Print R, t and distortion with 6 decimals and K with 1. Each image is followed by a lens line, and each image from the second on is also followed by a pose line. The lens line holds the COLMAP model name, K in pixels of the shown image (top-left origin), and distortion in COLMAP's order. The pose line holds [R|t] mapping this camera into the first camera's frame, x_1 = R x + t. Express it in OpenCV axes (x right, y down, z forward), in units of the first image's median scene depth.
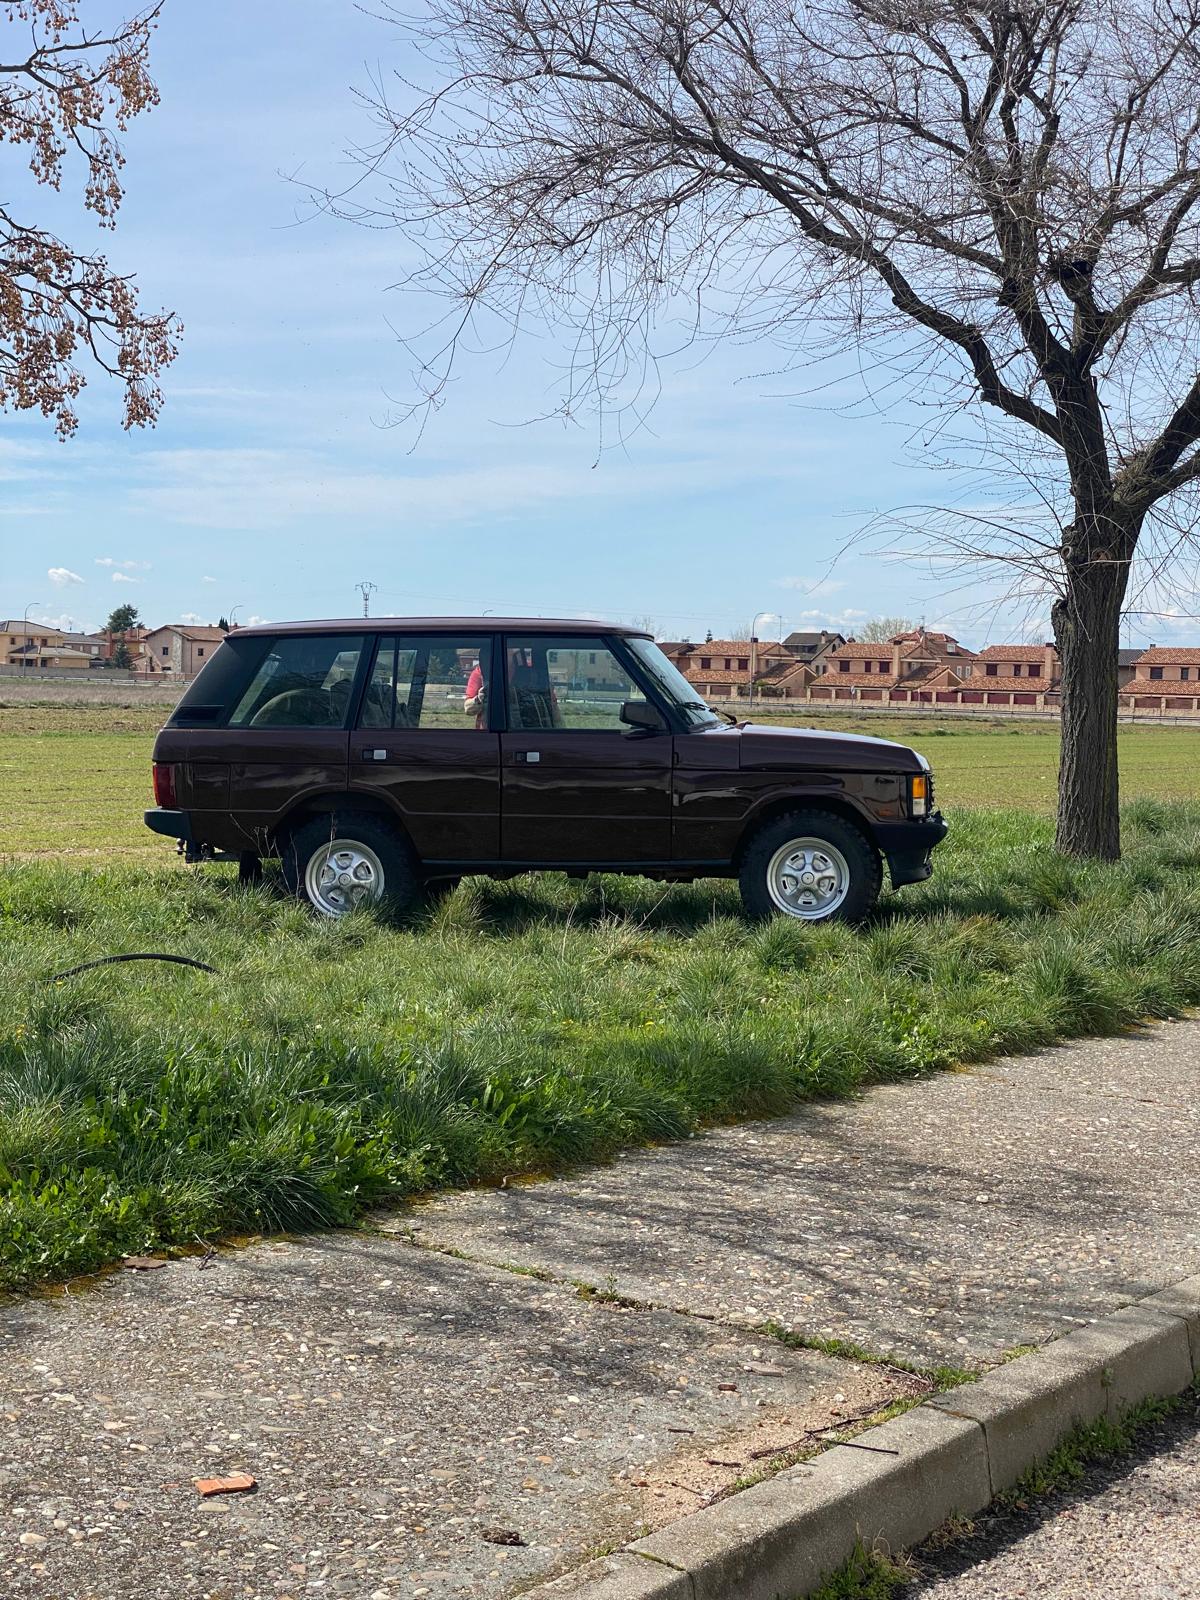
lens RADIAL K [[2309.9, 0, 600.0], [0, 2309.9, 800.0], [0, 0, 1]] dist [0.008531, -0.005624]
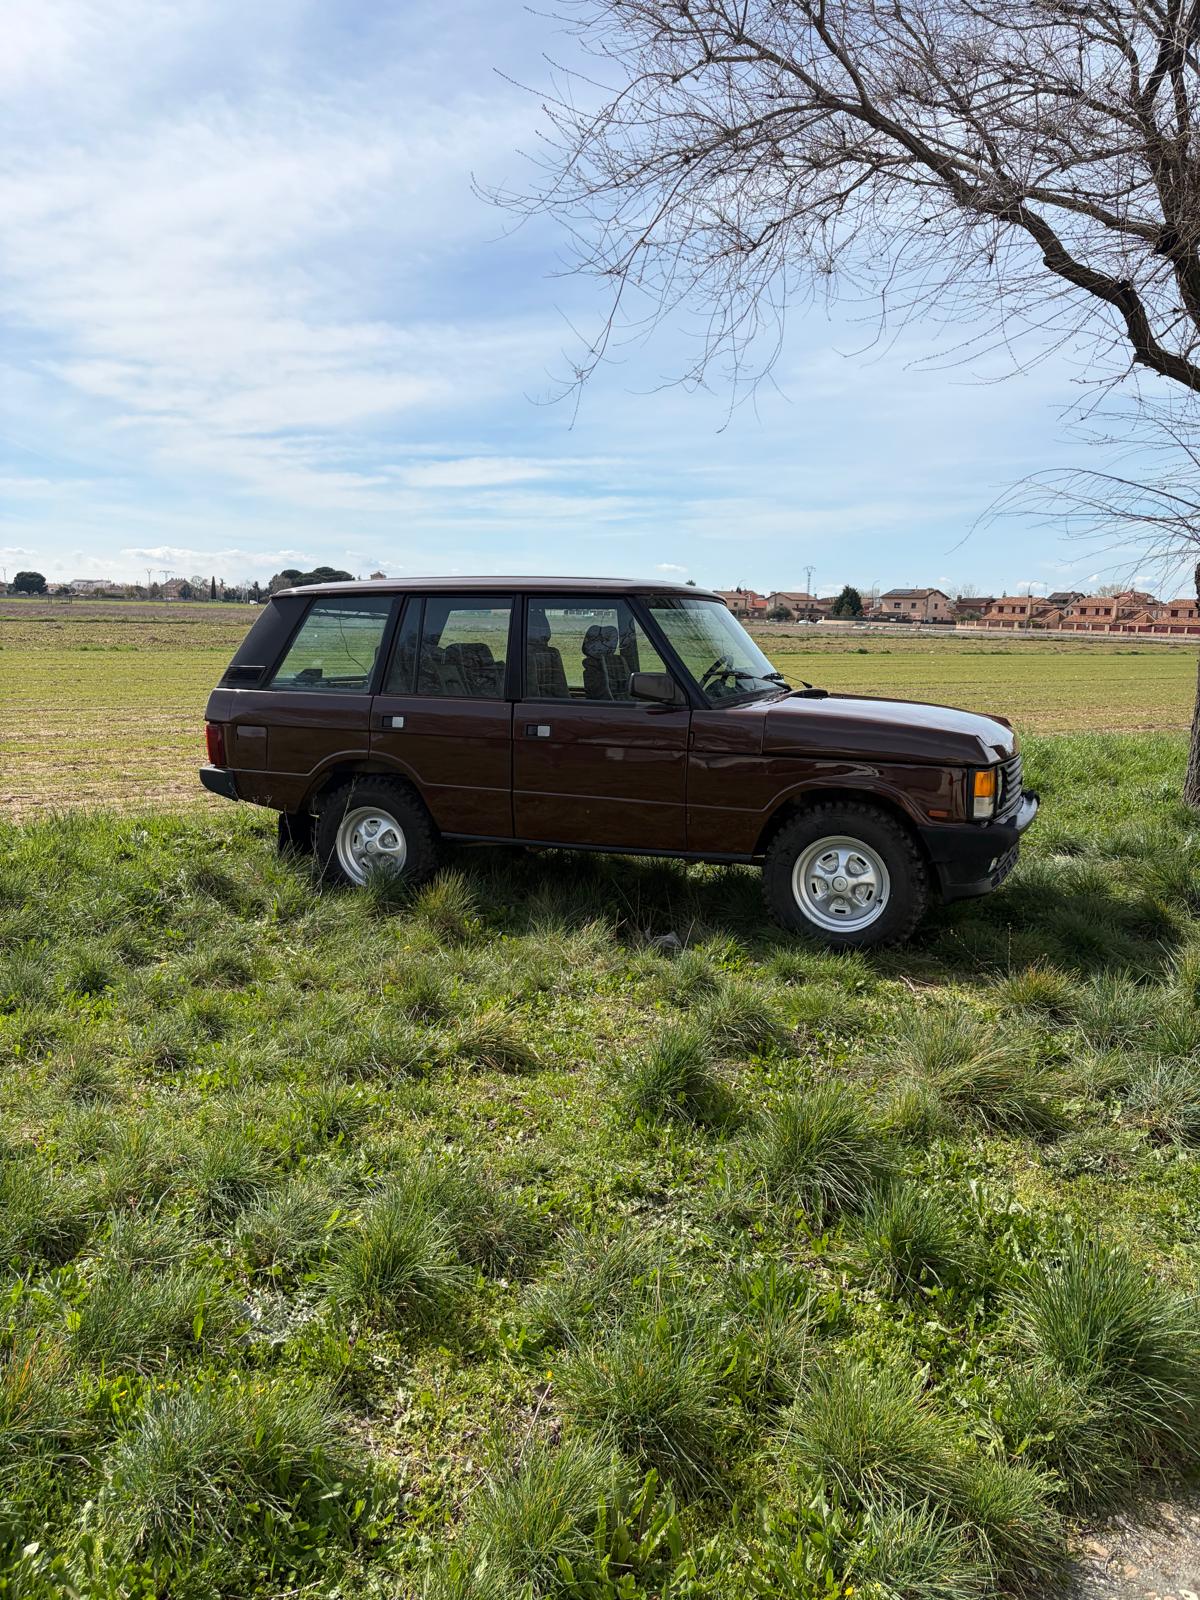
lens RADIAL K [[1181.9, 0, 600.0], [0, 1181.9, 800.0], [0, 0, 1]] dist [0.001777, 0.004465]
pose [[0.960911, 0.044935, -0.273185, 0.119134], [-0.017138, 0.994503, 0.103301, -0.038949], [0.276325, -0.094581, 0.956399, 0.548652]]
